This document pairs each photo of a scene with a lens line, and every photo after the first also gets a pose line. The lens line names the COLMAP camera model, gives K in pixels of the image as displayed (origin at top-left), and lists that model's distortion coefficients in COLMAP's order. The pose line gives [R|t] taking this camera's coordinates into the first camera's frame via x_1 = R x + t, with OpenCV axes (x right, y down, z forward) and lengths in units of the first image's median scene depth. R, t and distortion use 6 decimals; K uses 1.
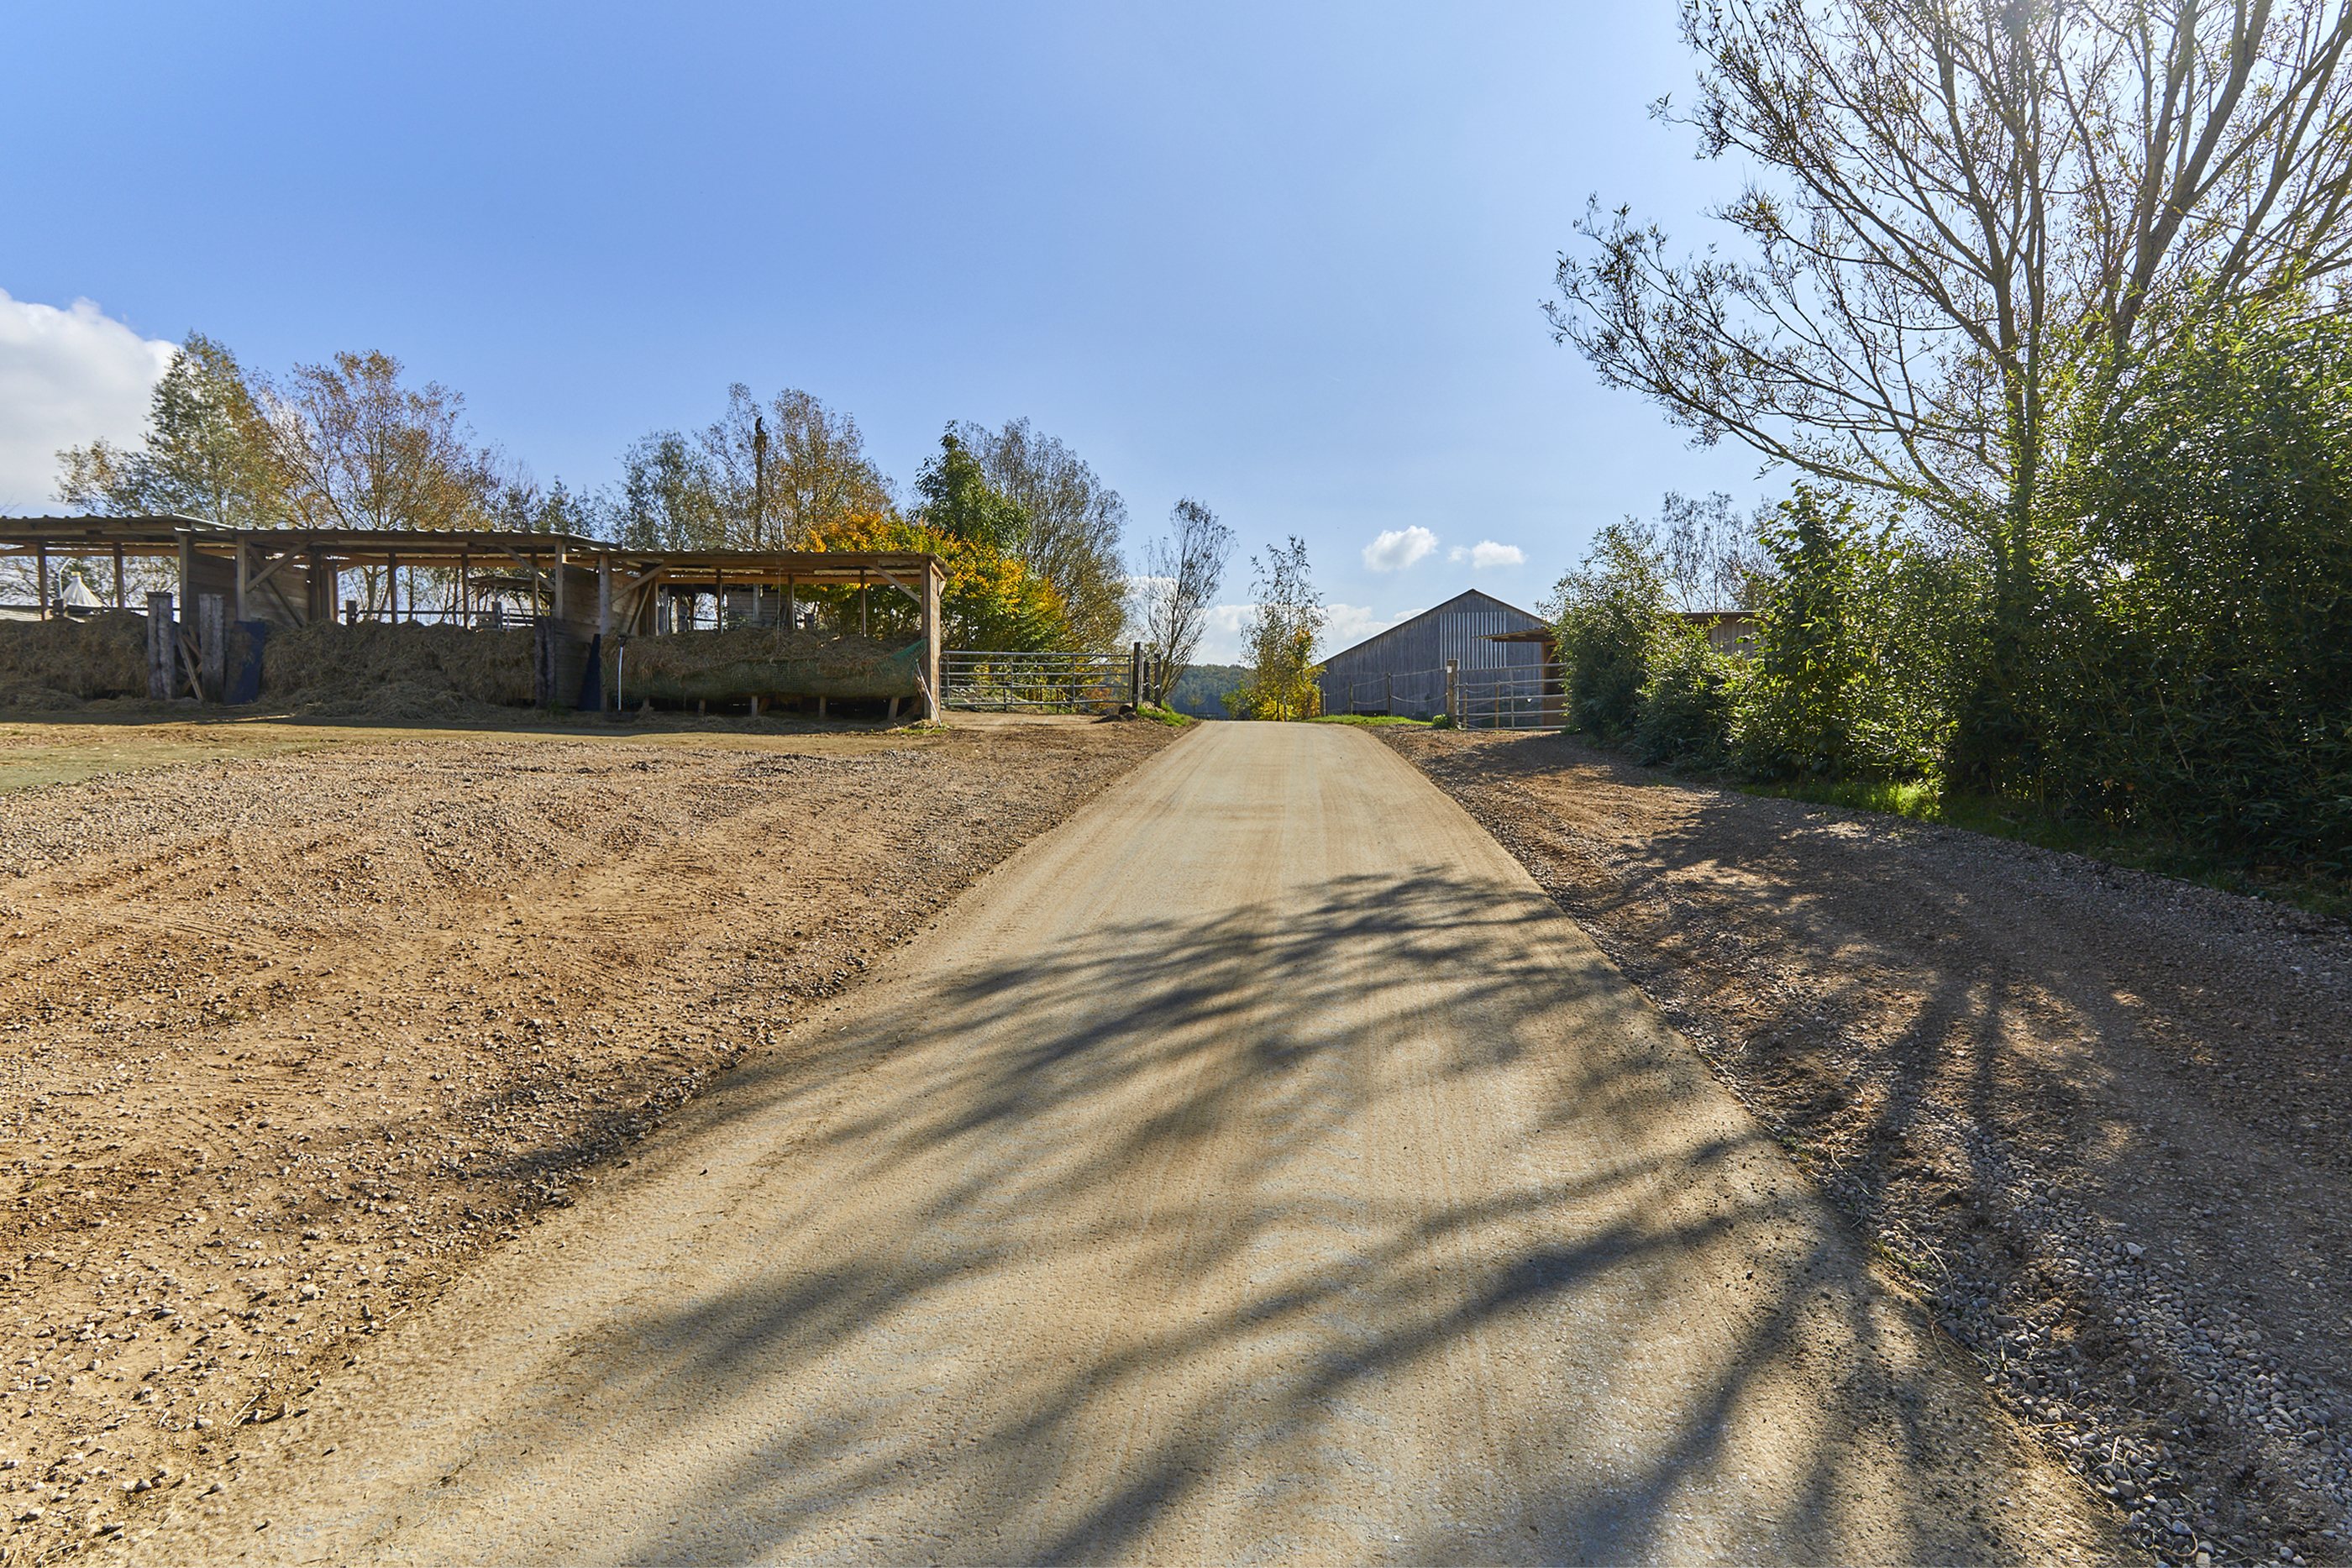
lens RADIAL K [[1083.7, 0, 1176.0], [0, 1083.7, 784.0], [0, 0, 1]] dist [0.000647, 0.000124]
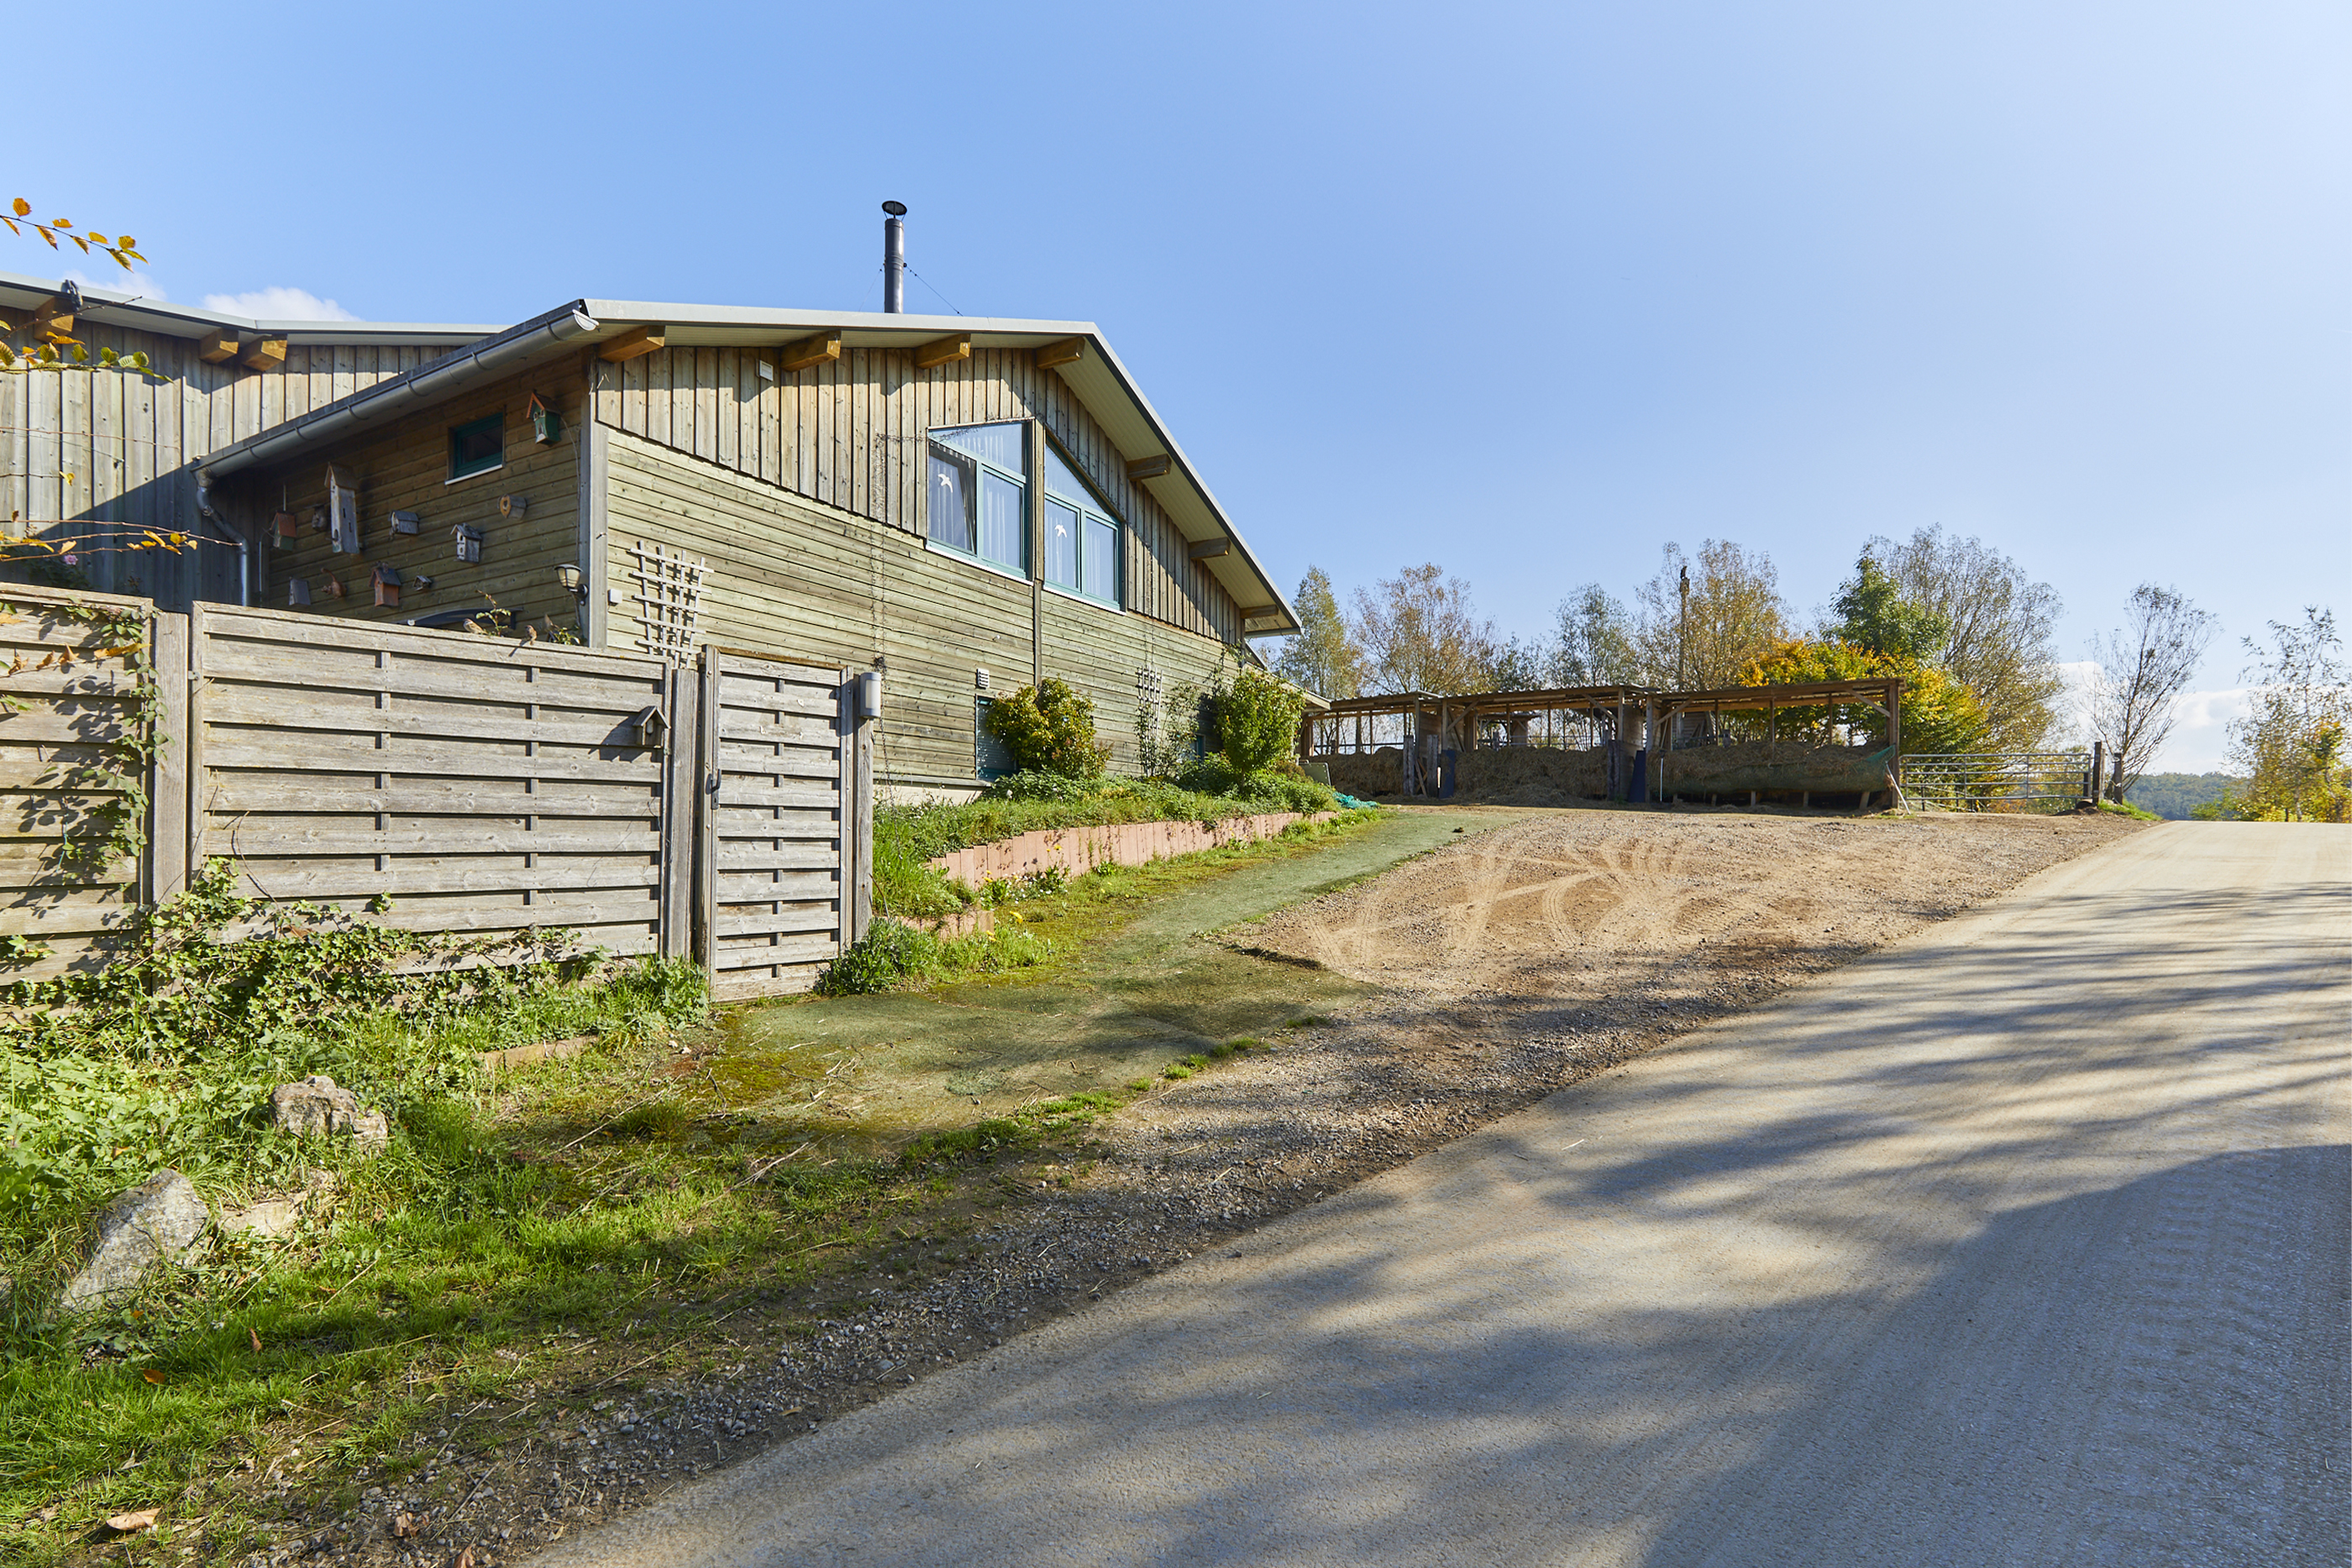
lens RADIAL K [[1188.3, 0, 1177.4], [0, 1188.3, 831.5], [0, 0, 1]] dist [0.000018, -0.000162]
pose [[0.788754, 0.005033, -0.614688, -0.021225], [-0.049072, 0.997291, -0.054803, 0.043965], [0.612746, 0.073390, 0.786864, -0.312270]]
